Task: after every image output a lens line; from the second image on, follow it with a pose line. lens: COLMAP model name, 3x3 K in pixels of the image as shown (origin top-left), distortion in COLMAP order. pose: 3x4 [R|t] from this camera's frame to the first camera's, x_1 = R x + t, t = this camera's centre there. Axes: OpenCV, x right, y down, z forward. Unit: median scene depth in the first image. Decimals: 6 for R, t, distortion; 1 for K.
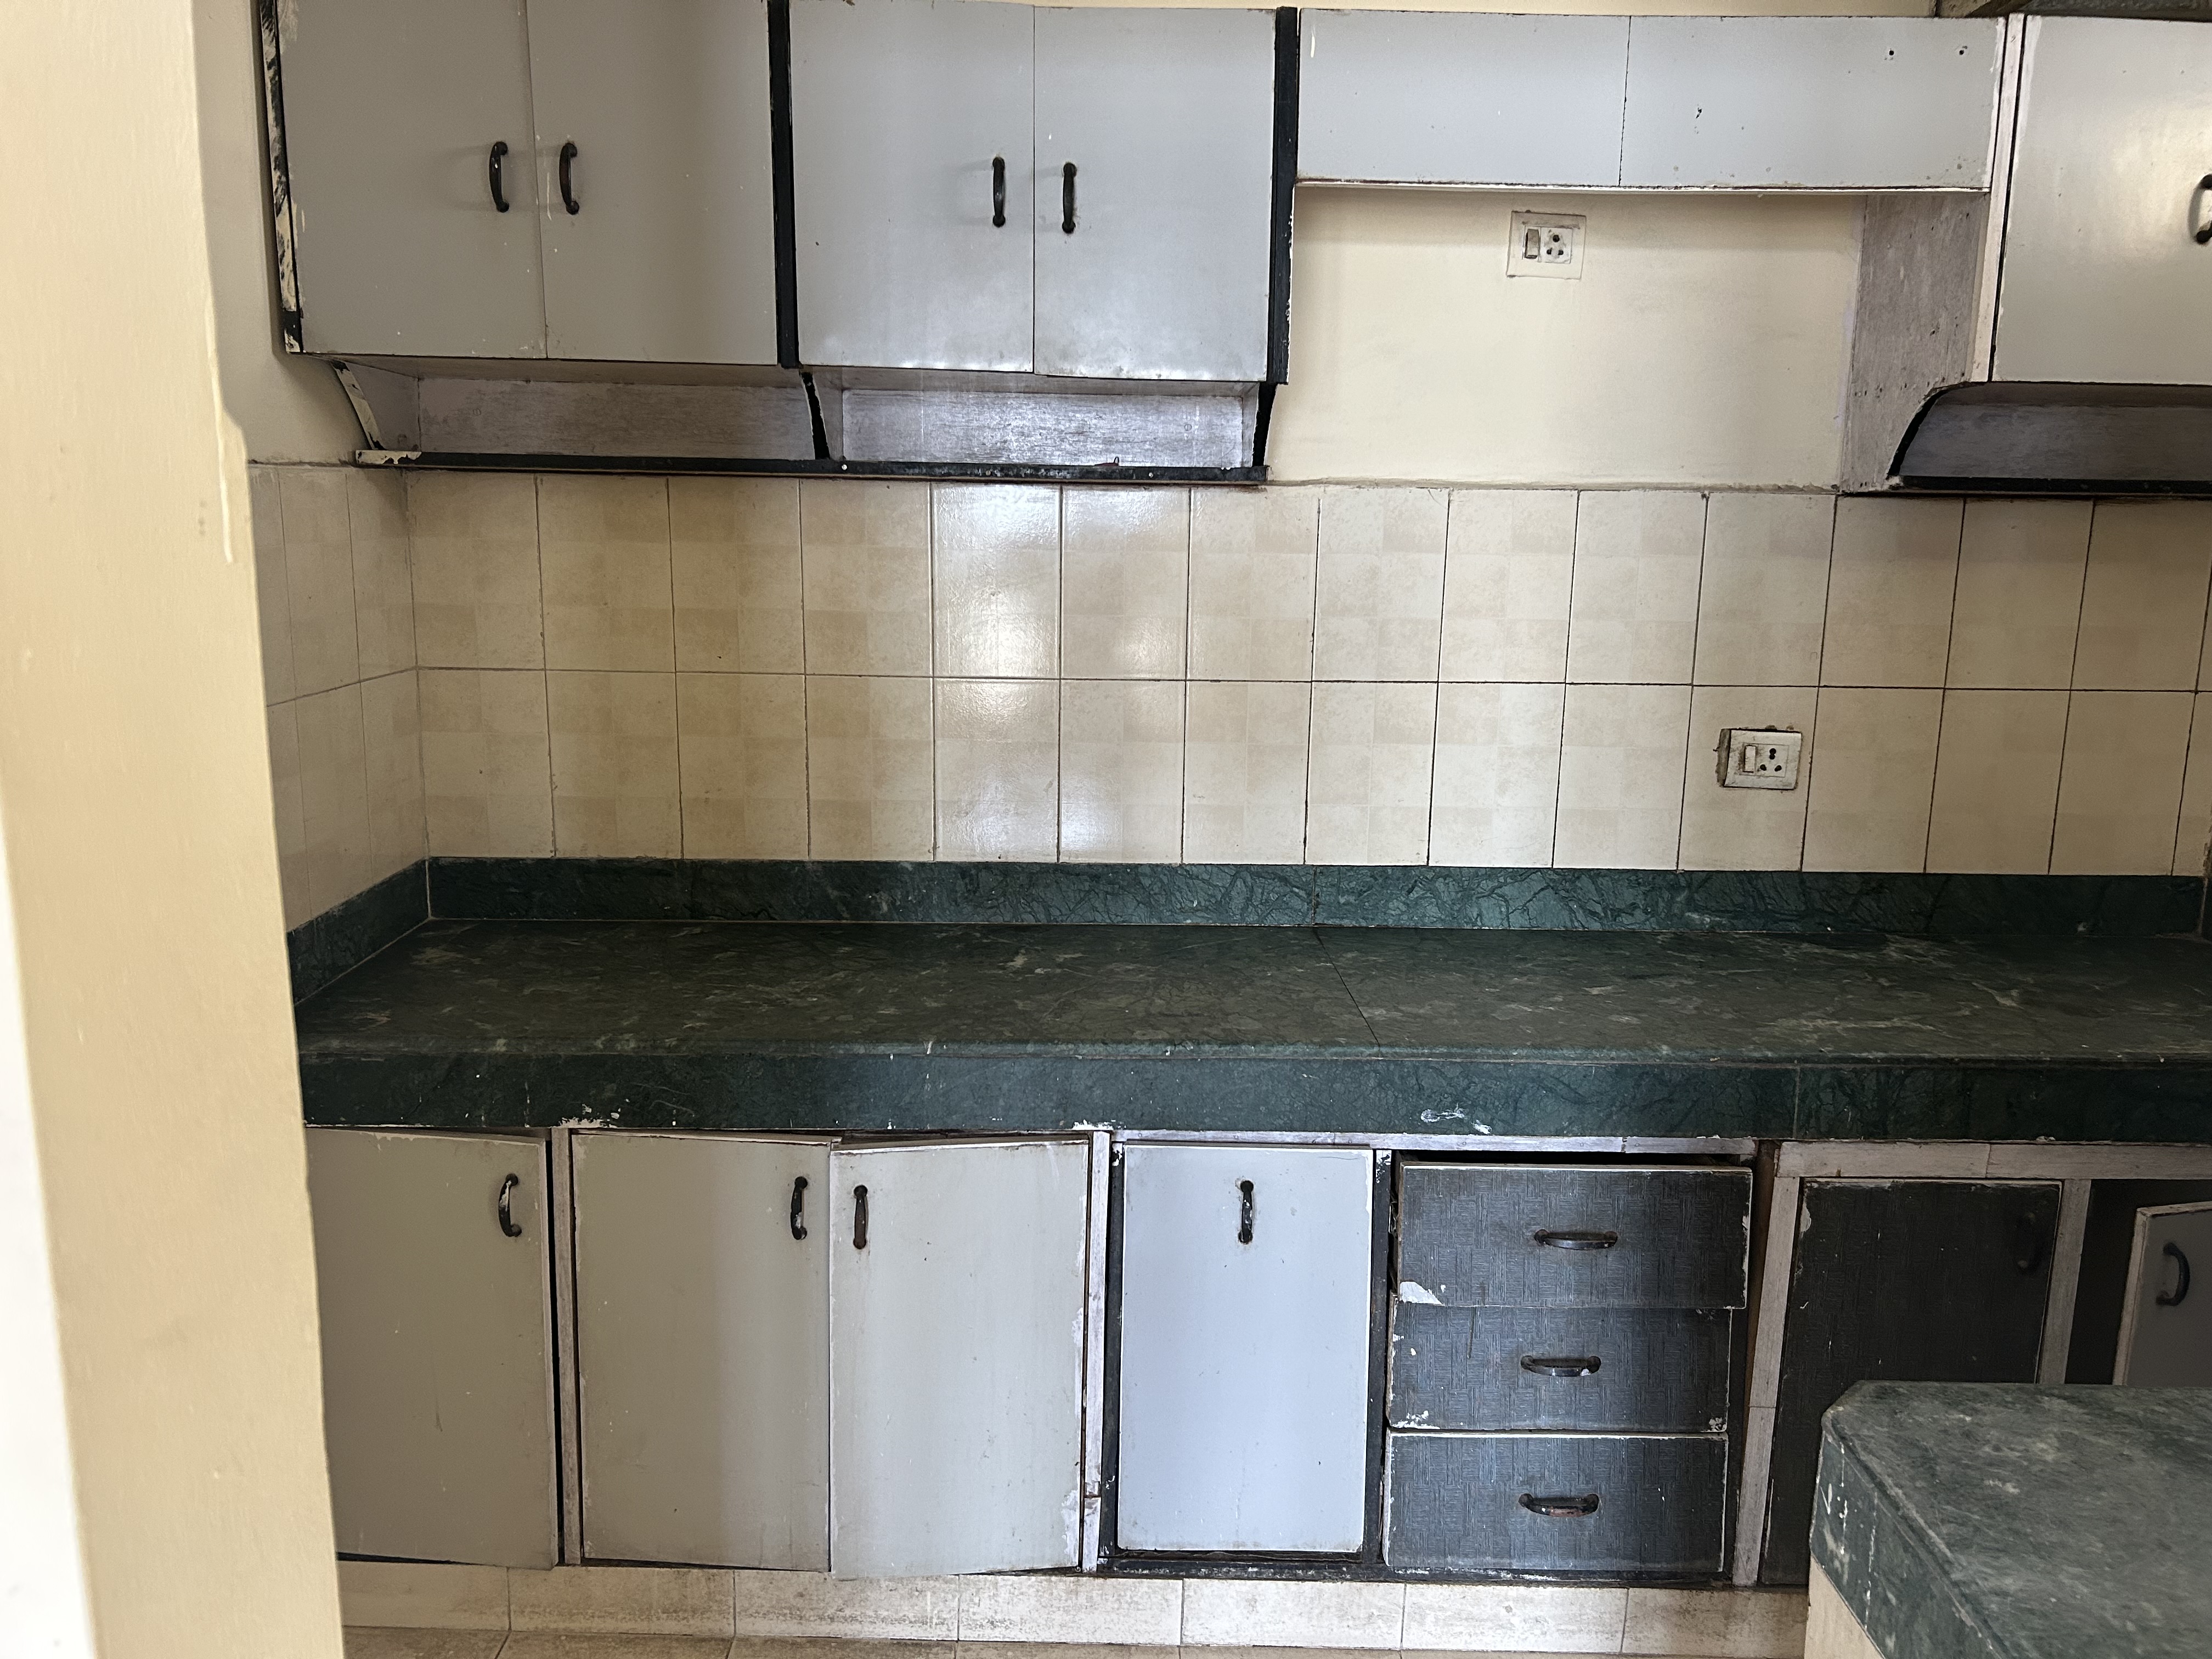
lens RADIAL K [[1664.4, 0, 1106.6], [0, 1664.4, 831.3], [0, 0, 1]] dist [0.059628, -0.085503]
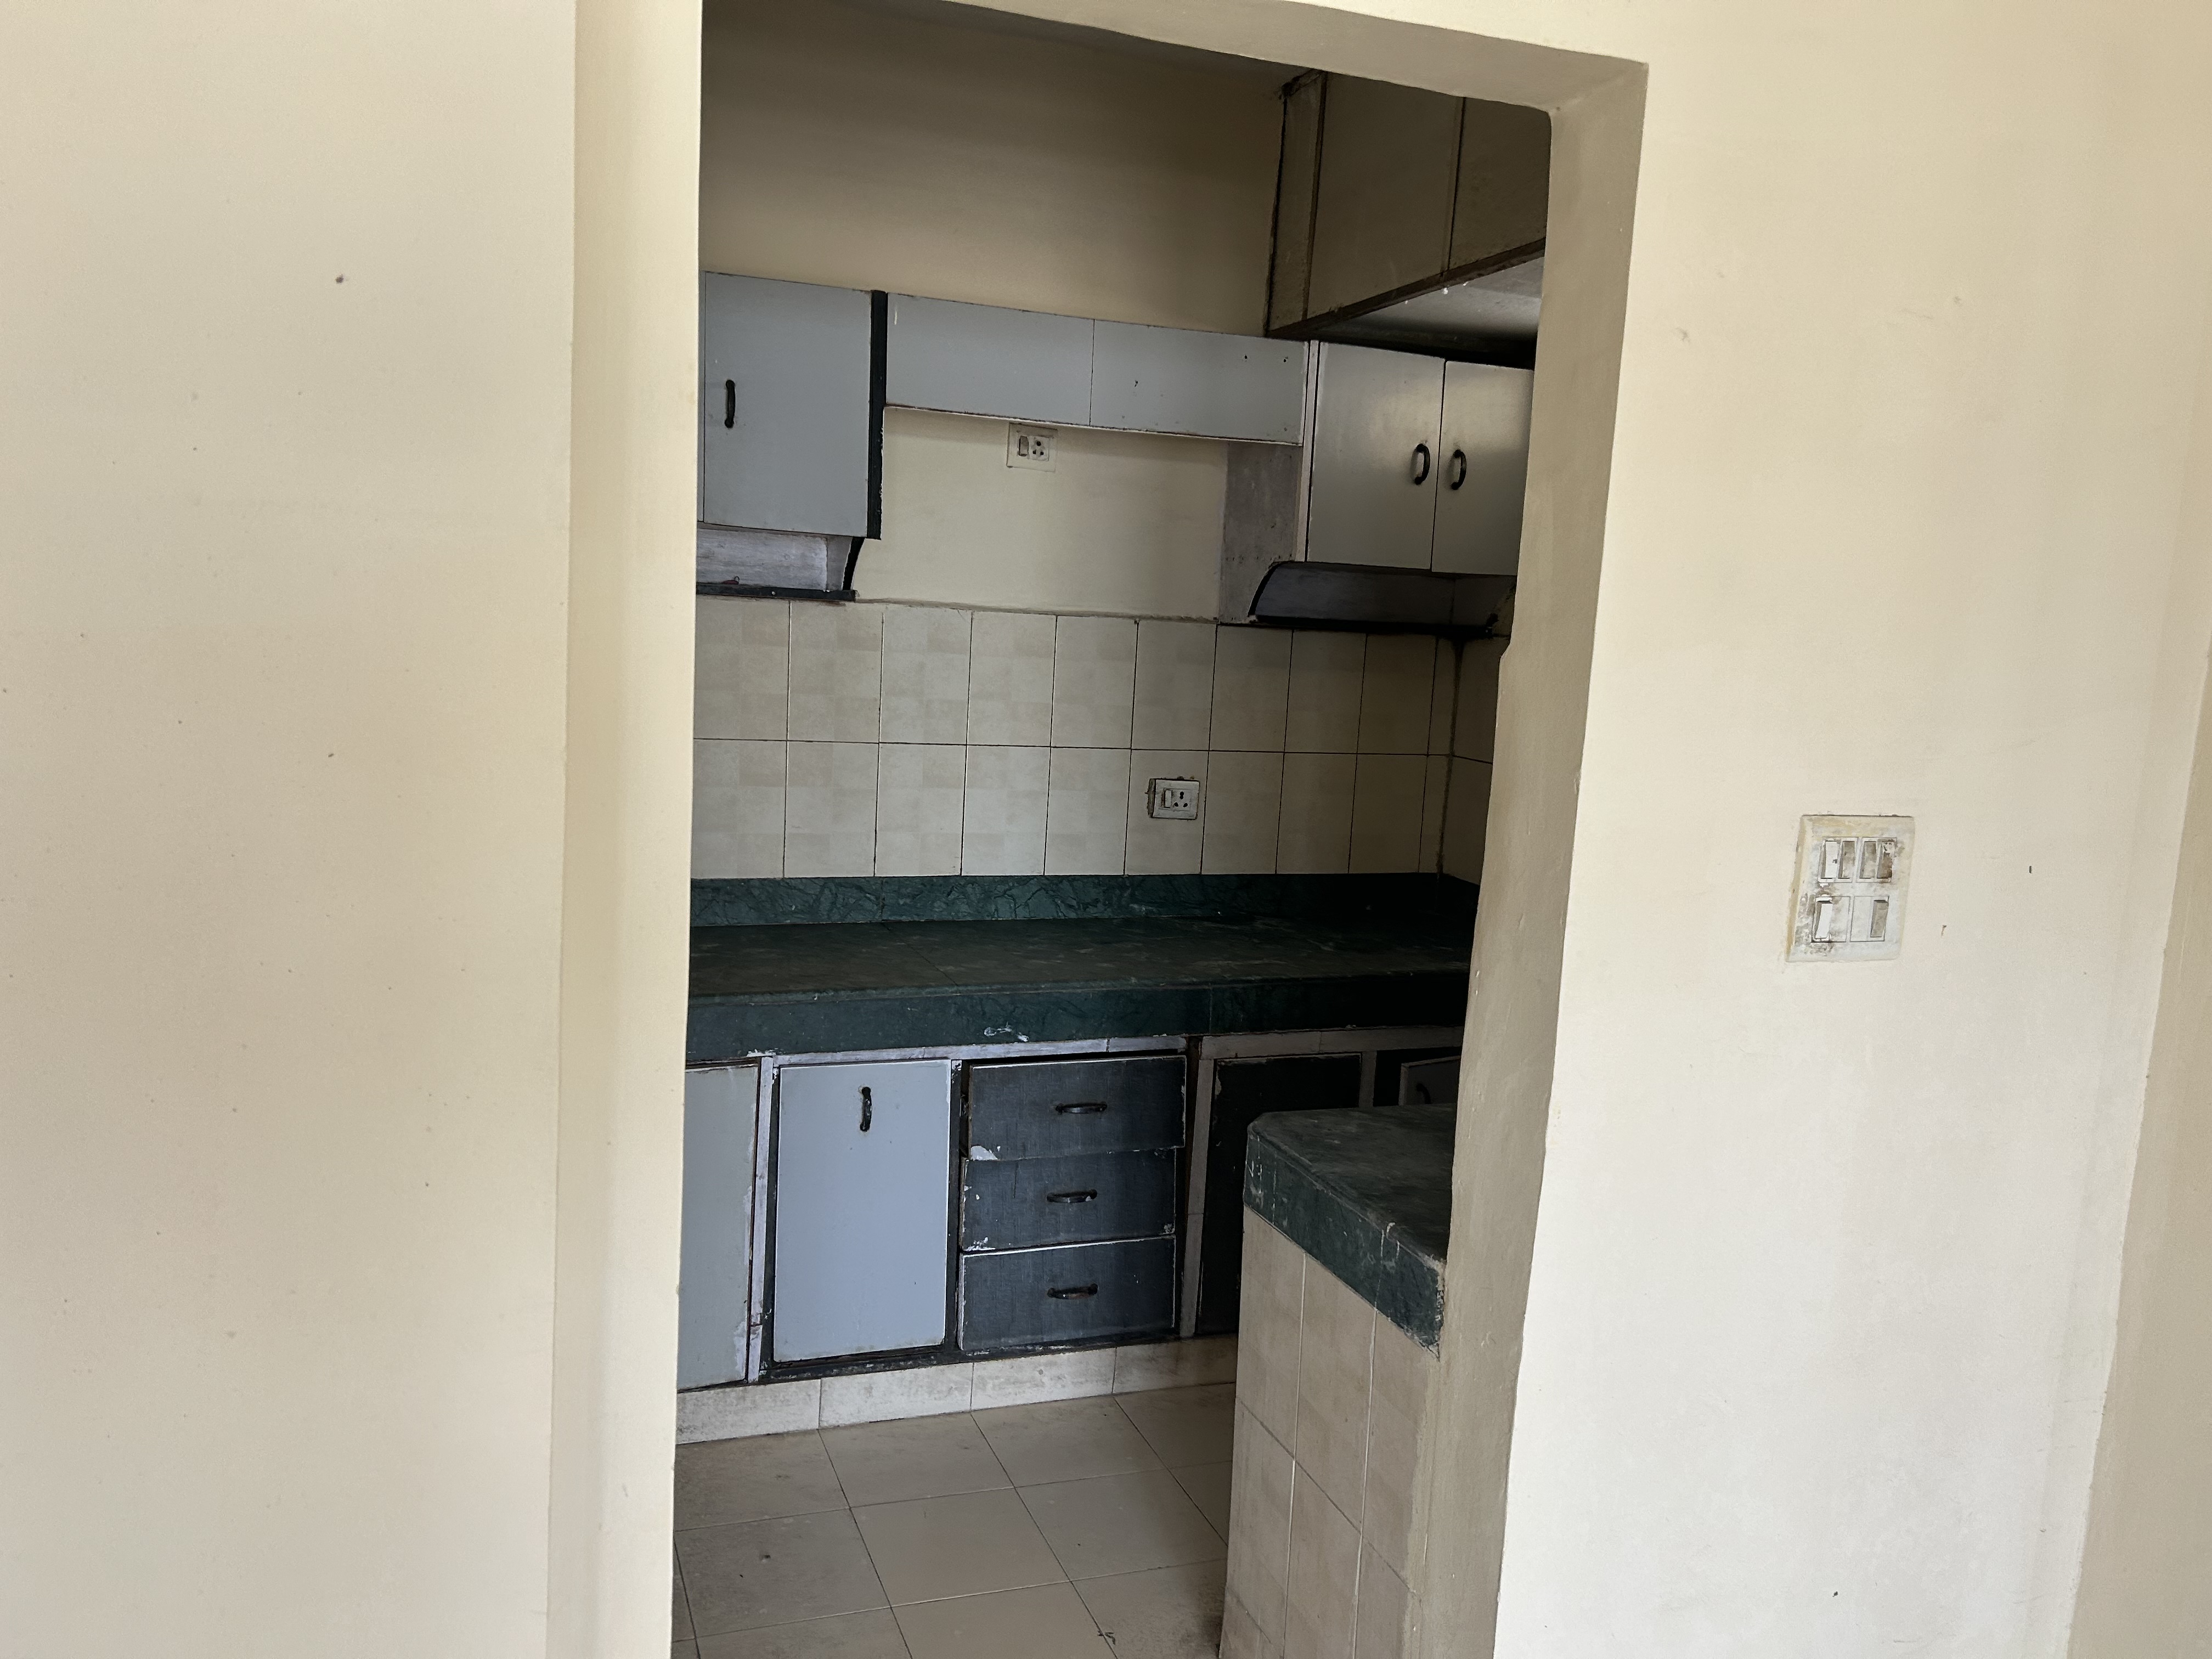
lens RADIAL K [[1664.4, 0, 1104.5], [0, 1664.4, 827.0], [0, 0, 1]] dist [0.059628, -0.085503]
pose [[0.935063, -0.009789, 0.354347, -0.225322], [0.026437, 0.998761, -0.042172, 0.050324], [-0.353495, 0.048801, 0.934163, -0.416192]]
